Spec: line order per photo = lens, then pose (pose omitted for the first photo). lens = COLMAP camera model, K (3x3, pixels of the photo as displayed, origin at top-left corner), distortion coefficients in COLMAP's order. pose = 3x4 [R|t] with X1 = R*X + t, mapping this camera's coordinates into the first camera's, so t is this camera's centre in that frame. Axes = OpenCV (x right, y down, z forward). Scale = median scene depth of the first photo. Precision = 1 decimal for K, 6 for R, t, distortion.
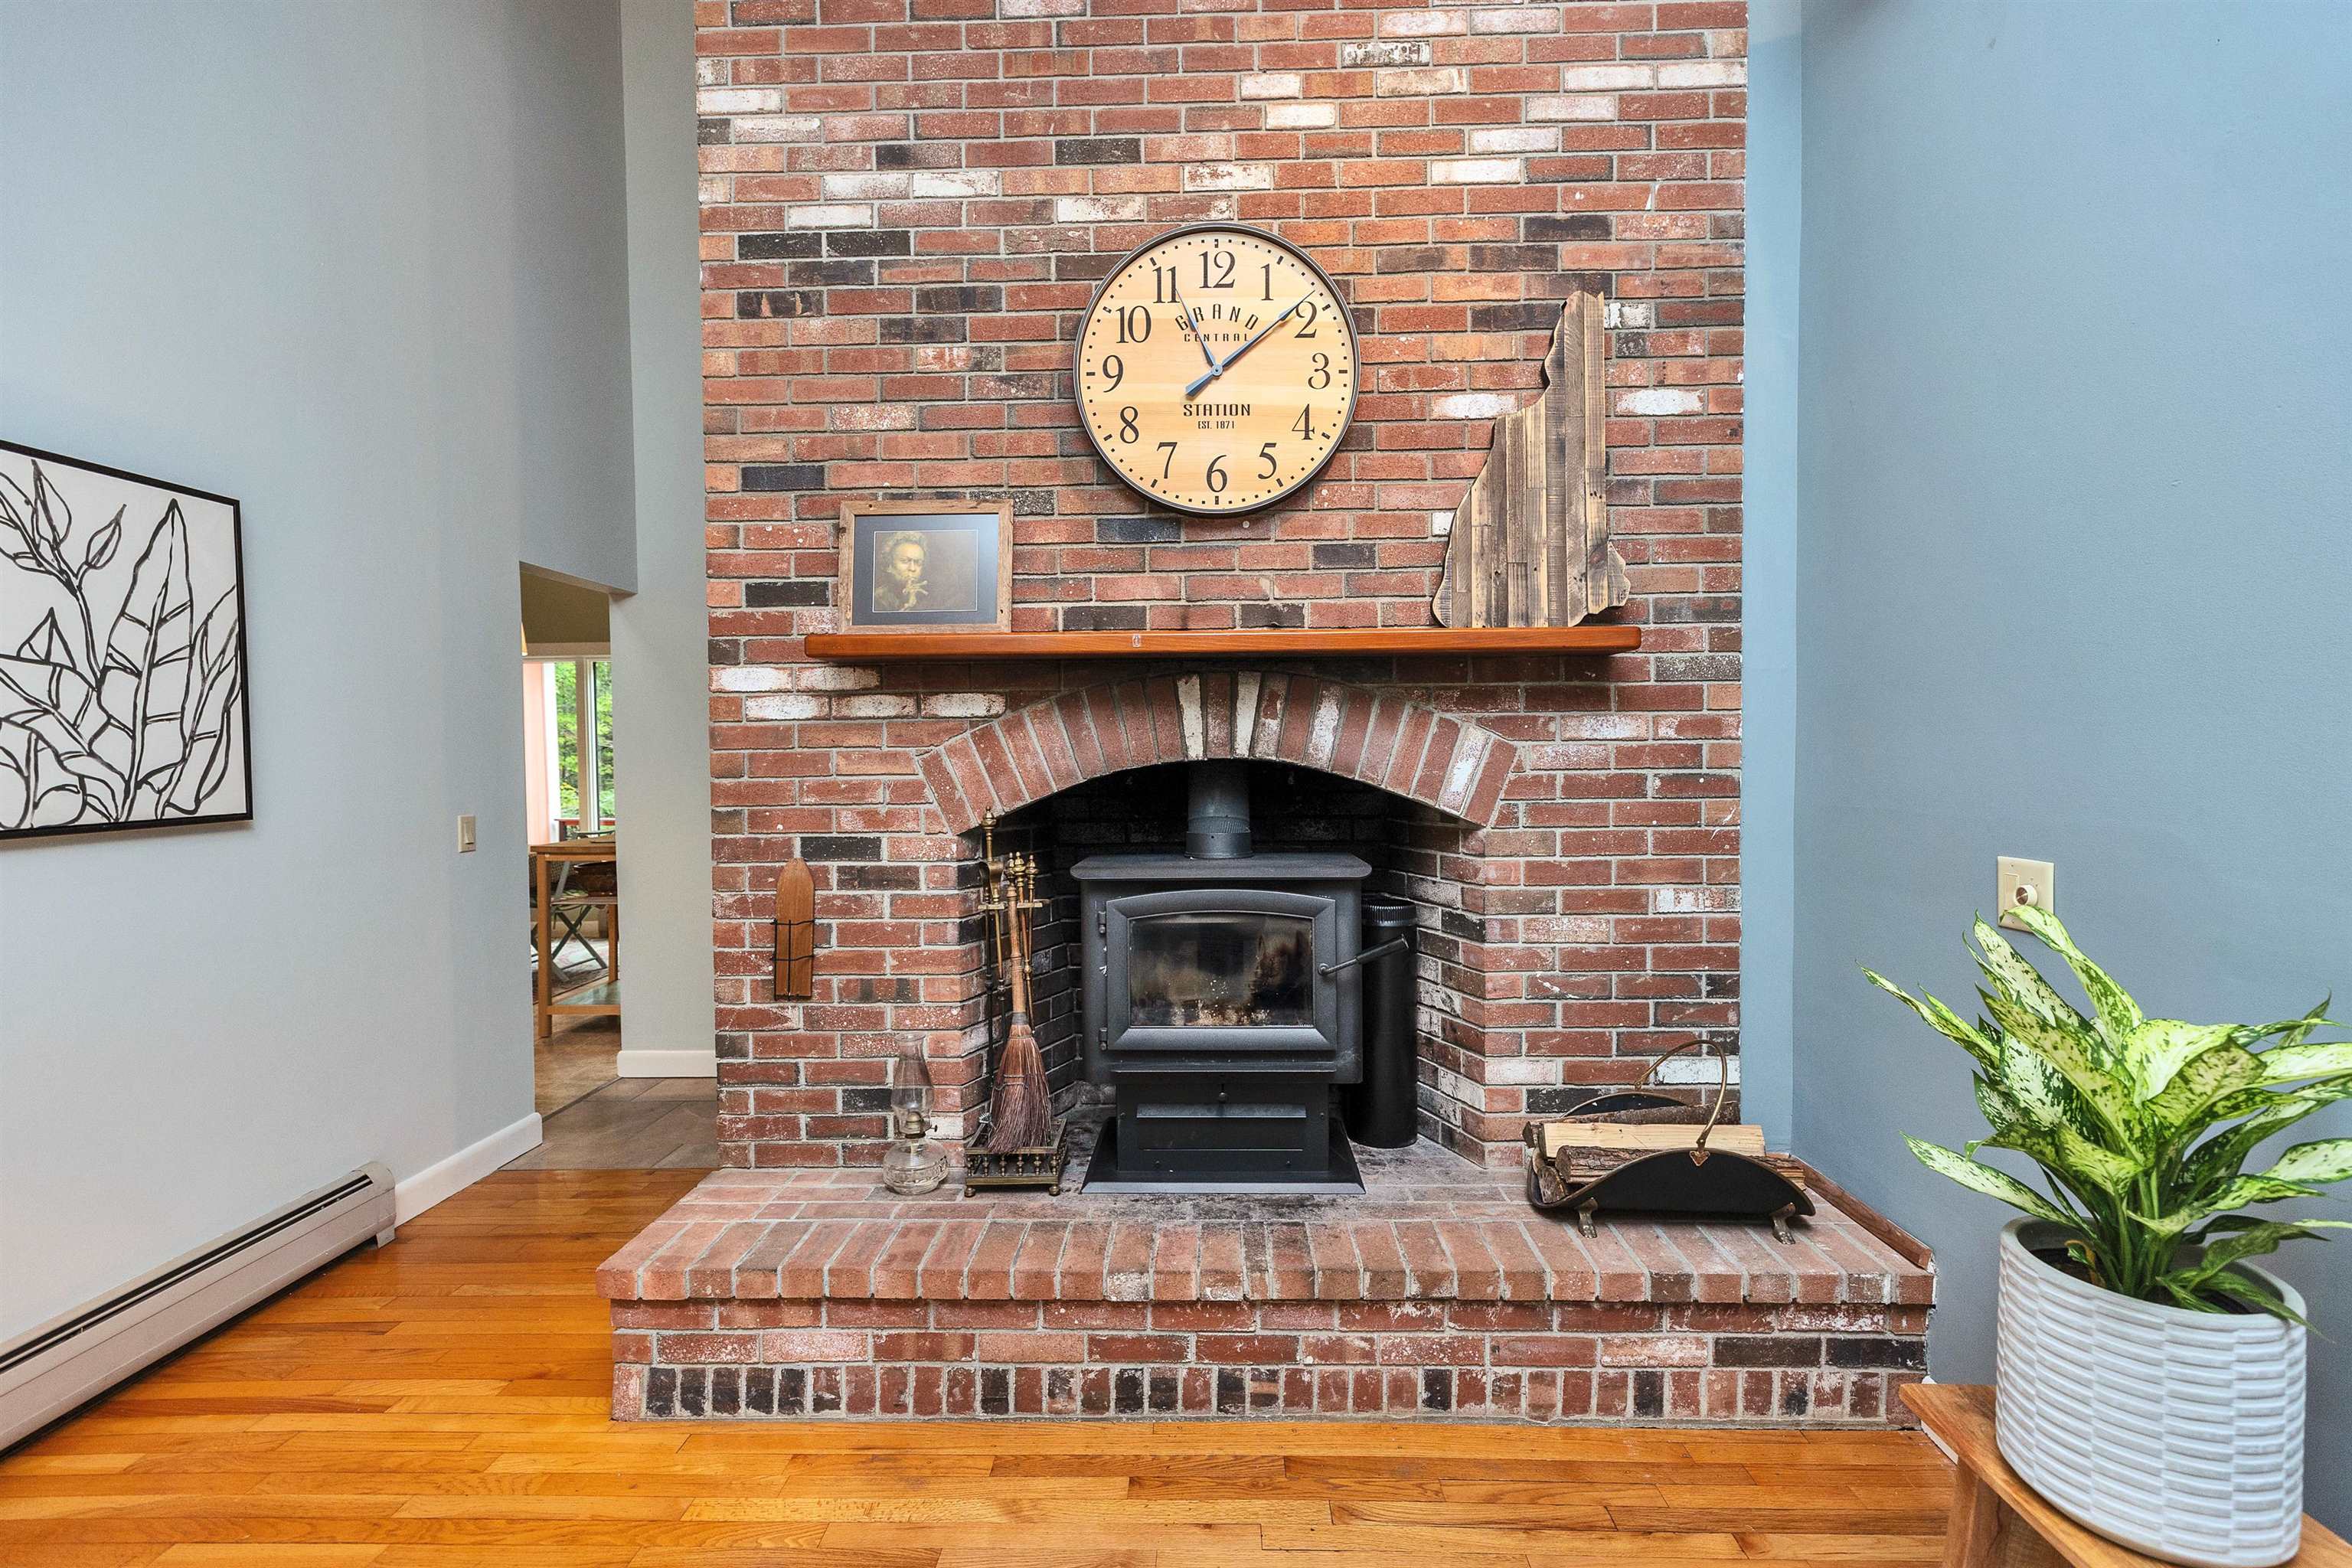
lens RADIAL K [[1054.0, 0, 1176.0], [0, 1054.0, 784.0], [0, 0, 1]] dist [0.001726, 0.000349]
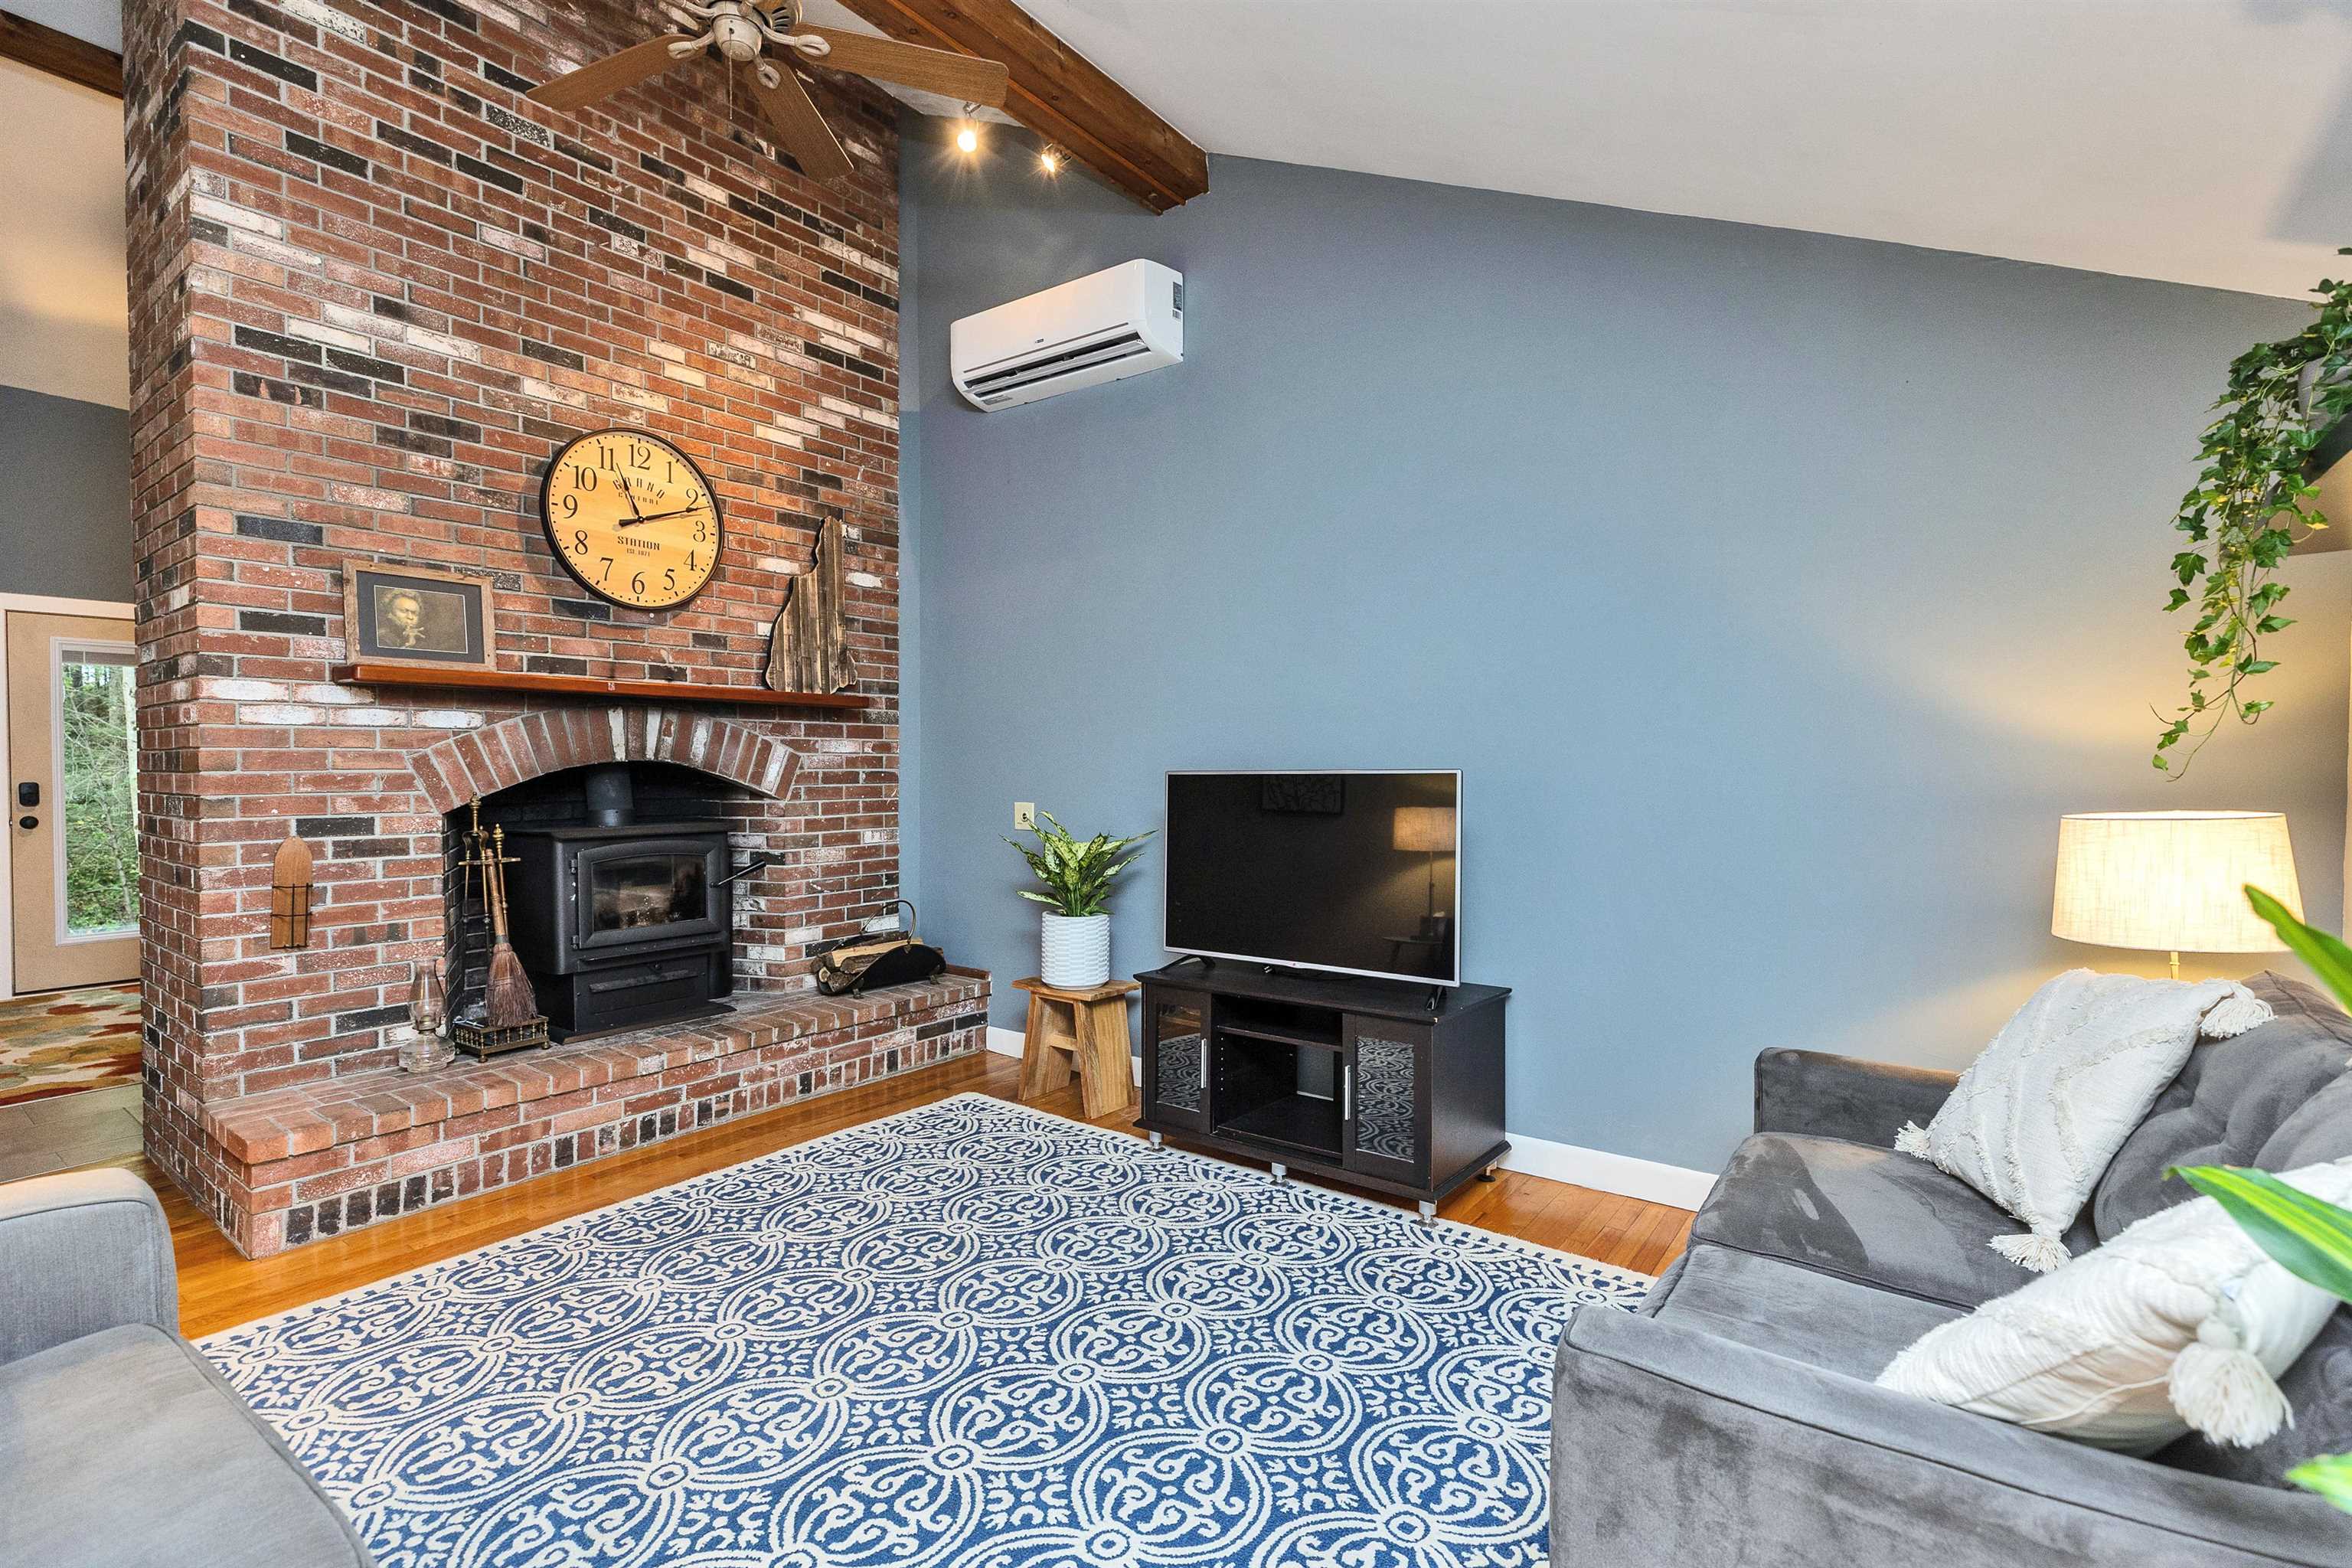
lens RADIAL K [[1054.0, 0, 1176.0], [0, 1054.0, 784.0], [0, 0, 1]] dist [0.001726, 0.000349]
pose [[0.581597, -0.005561, 0.813458, -0.781613], [0.014075, 0.999896, -0.003227, 0.028389], [-0.813355, 0.013326, 0.581615, -0.586123]]
